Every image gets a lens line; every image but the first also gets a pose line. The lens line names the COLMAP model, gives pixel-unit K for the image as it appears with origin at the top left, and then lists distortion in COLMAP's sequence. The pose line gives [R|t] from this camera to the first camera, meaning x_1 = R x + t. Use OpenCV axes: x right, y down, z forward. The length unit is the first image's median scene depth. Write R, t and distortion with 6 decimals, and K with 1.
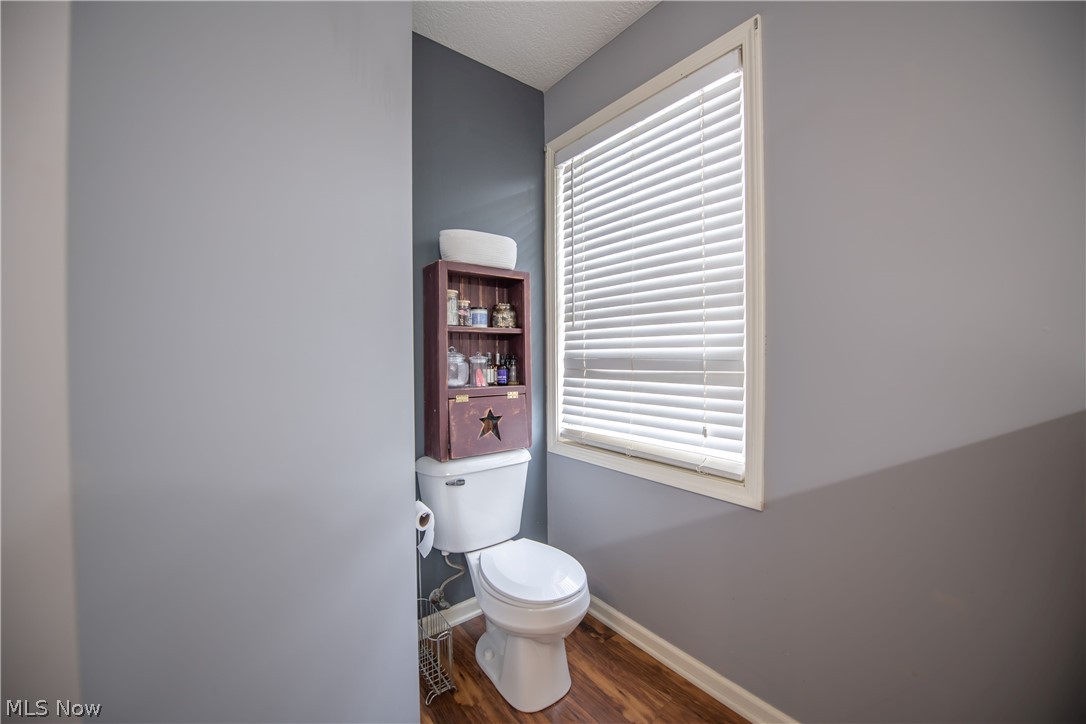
lens RADIAL K [[427.9, 0, 541.7], [0, 427.9, 356.5], [0, 0, 1]] dist [-0.015147, -0.002924]
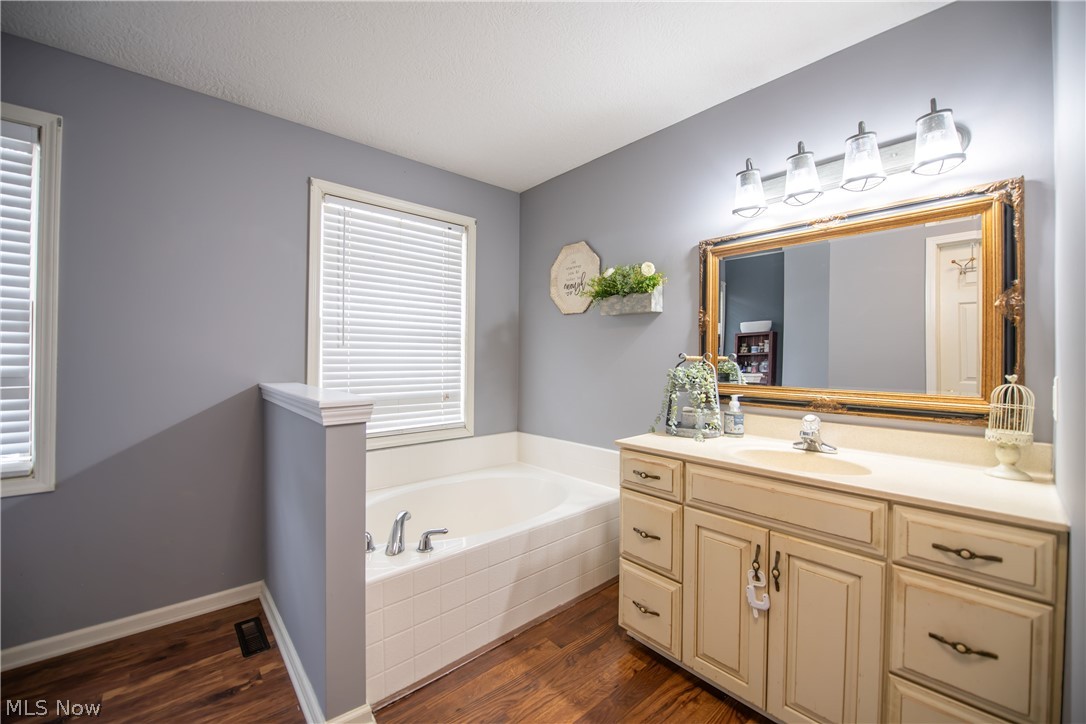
lens RADIAL K [[427.9, 0, 542.0], [0, 427.9, 361.5], [0, 0, 1]] dist [-0.015147, -0.002924]
pose [[-0.059646, 0.006132, 0.998201, -0.830623], [-0.000576, 0.999981, -0.006178, -0.030194], [-0.998219, -0.000943, -0.059641, -0.416592]]
